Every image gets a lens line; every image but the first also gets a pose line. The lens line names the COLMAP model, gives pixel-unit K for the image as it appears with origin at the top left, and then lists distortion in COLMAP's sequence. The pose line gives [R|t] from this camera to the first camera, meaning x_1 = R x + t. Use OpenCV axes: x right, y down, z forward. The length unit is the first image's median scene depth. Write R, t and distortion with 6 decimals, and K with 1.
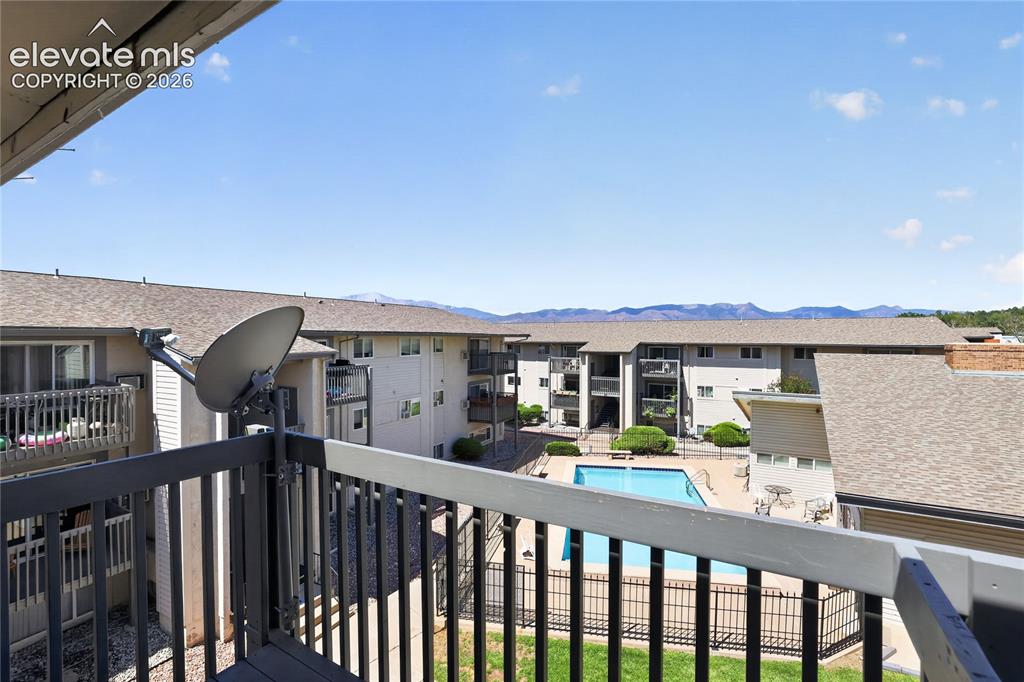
lens RADIAL K [[470.0, 0, 505.6], [0, 470.0, 342.3], [0, 0, 1]] dist [-0.044211, 0.018205]
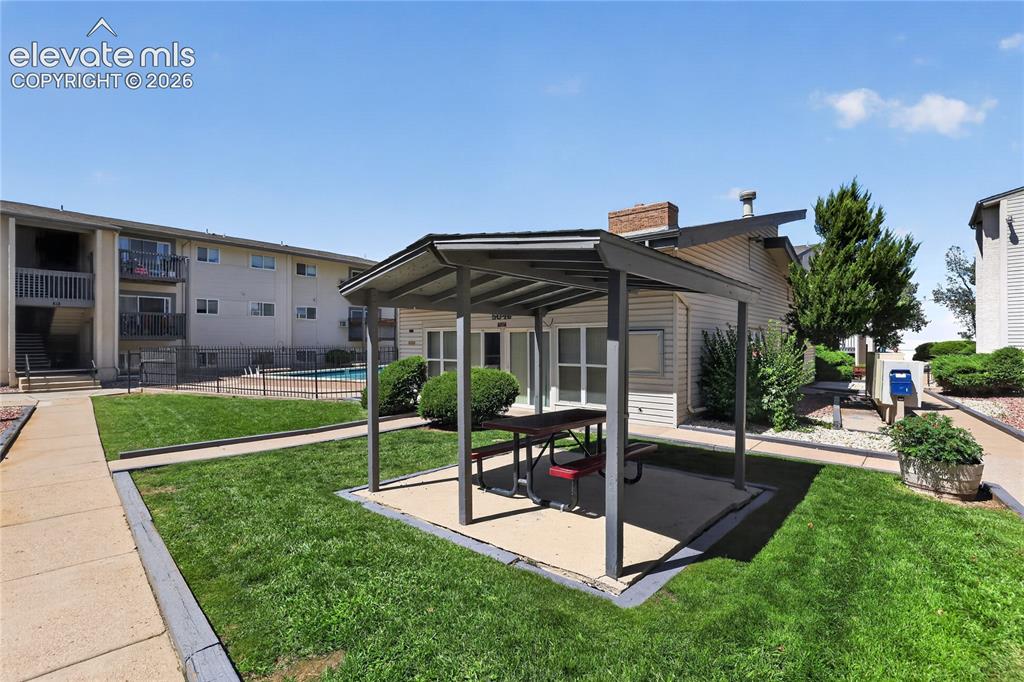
lens RADIAL K [[470.0, 0, 505.6], [0, 470.0, 342.3], [0, 0, 1]] dist [-0.044211, 0.018205]
pose [[0.981789, -0.000712, -0.189972, 0.453892], [-0.002267, 0.999878, -0.015465, 0.162048], [0.189960, 0.015614, 0.981668, -0.085506]]
